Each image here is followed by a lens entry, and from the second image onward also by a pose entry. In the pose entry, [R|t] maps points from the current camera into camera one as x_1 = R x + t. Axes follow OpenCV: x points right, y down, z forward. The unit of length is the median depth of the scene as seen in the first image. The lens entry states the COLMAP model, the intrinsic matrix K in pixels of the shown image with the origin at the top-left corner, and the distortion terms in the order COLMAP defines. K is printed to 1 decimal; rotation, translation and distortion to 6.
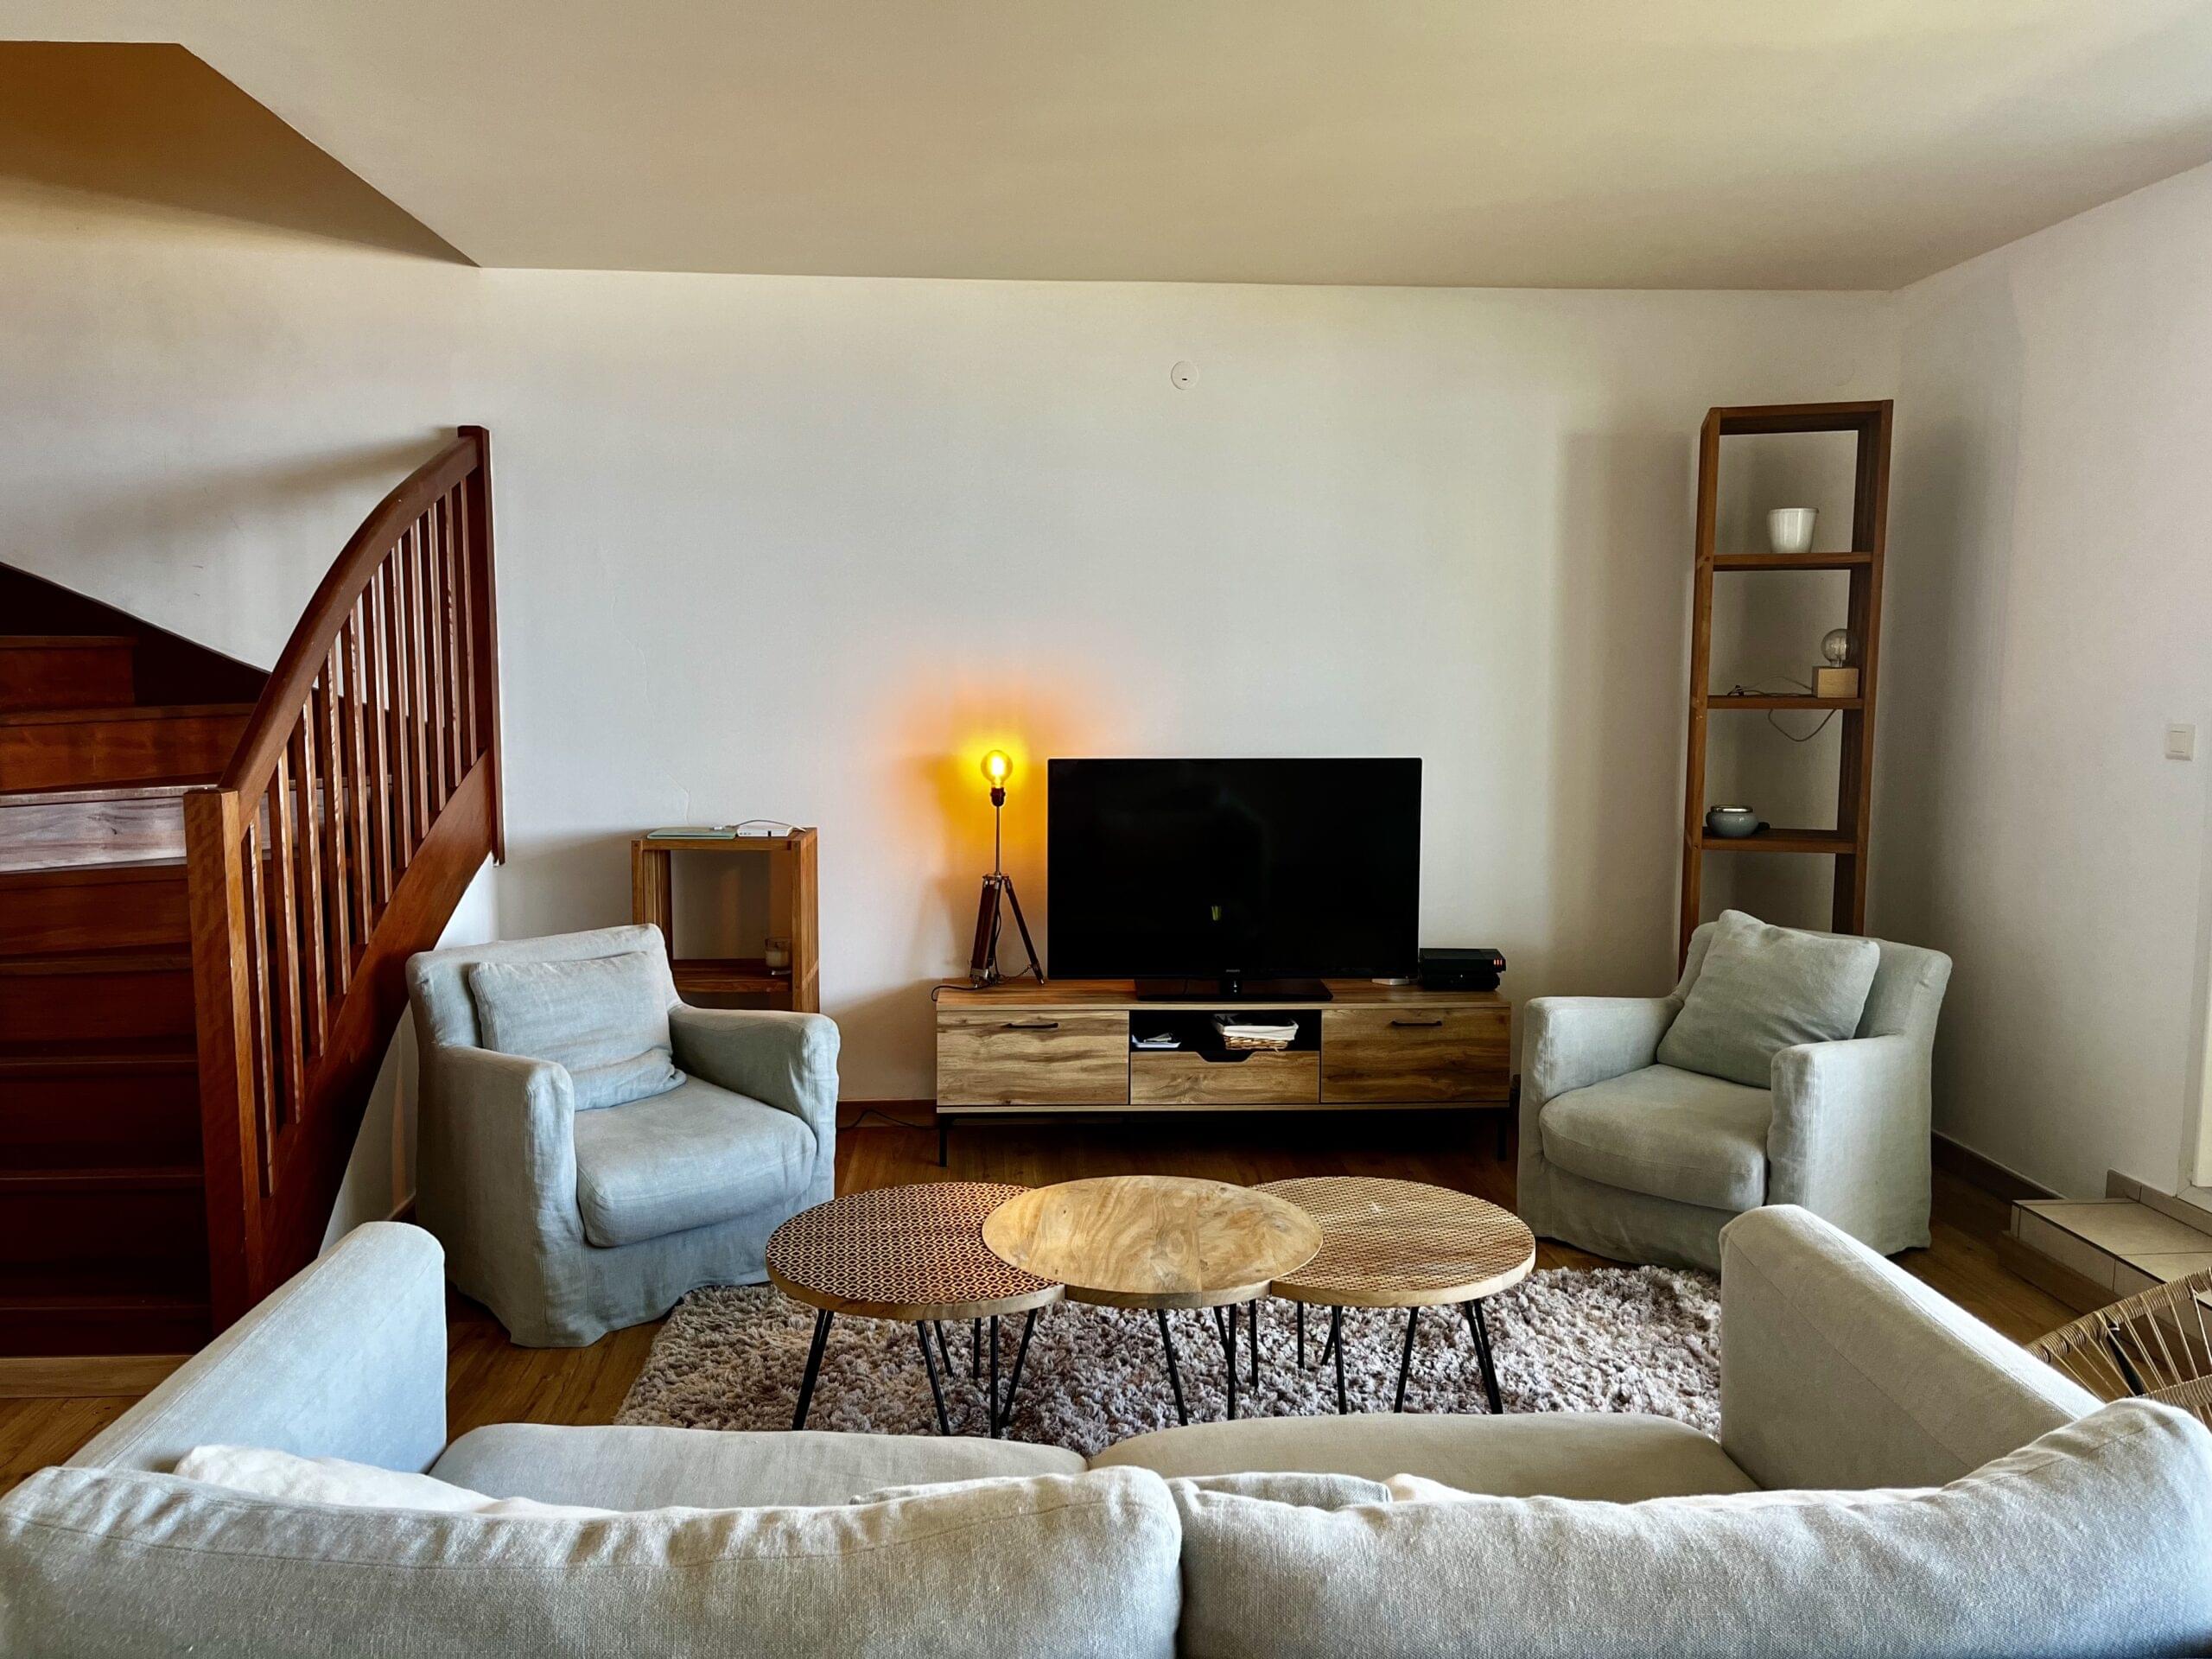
lens RADIAL K [[1672.5, 0, 1111.4], [0, 1672.5, 850.8], [0, 0, 1]] dist [0.083133, -0.130135]
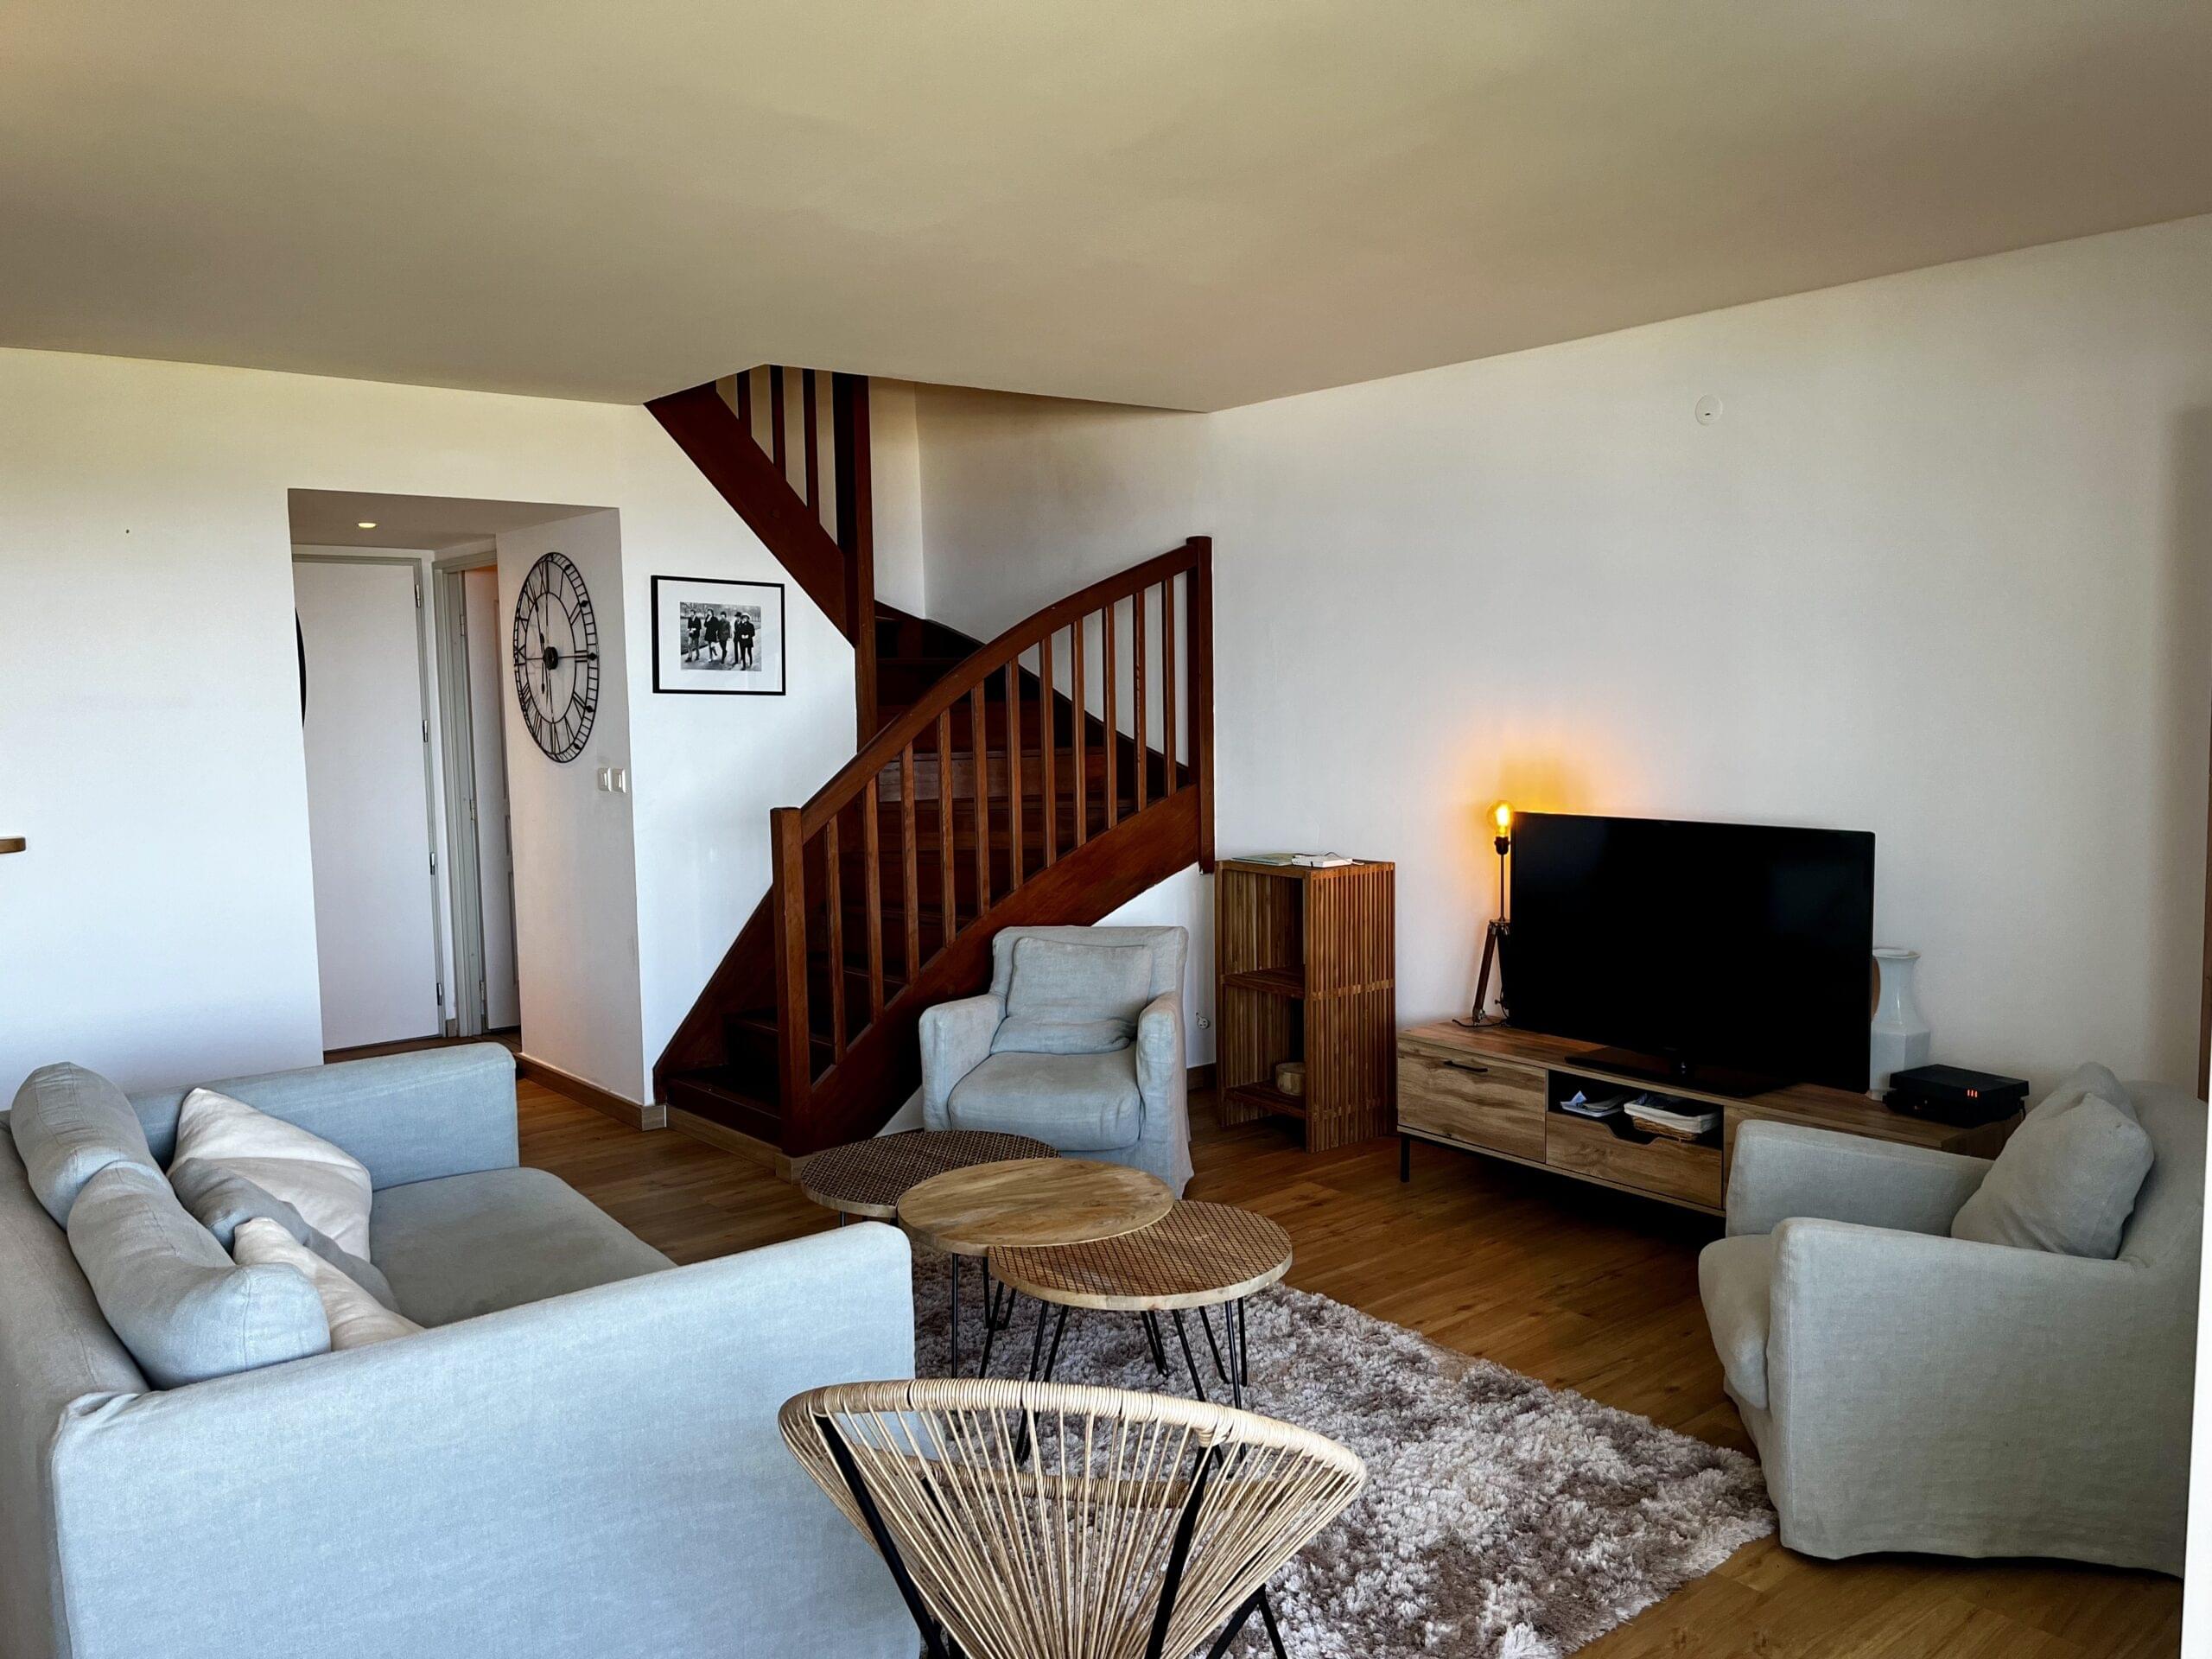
lens RADIAL K [[1672.5, 0, 1111.4], [0, 1672.5, 850.8], [0, 0, 1]] dist [0.083133, -0.130135]
pose [[0.588482, 0.067382, -0.805697, 0.652137], [-0.074251, 0.996814, 0.029132, -0.043186], [0.805093, 0.042680, 0.591610, 0.195665]]
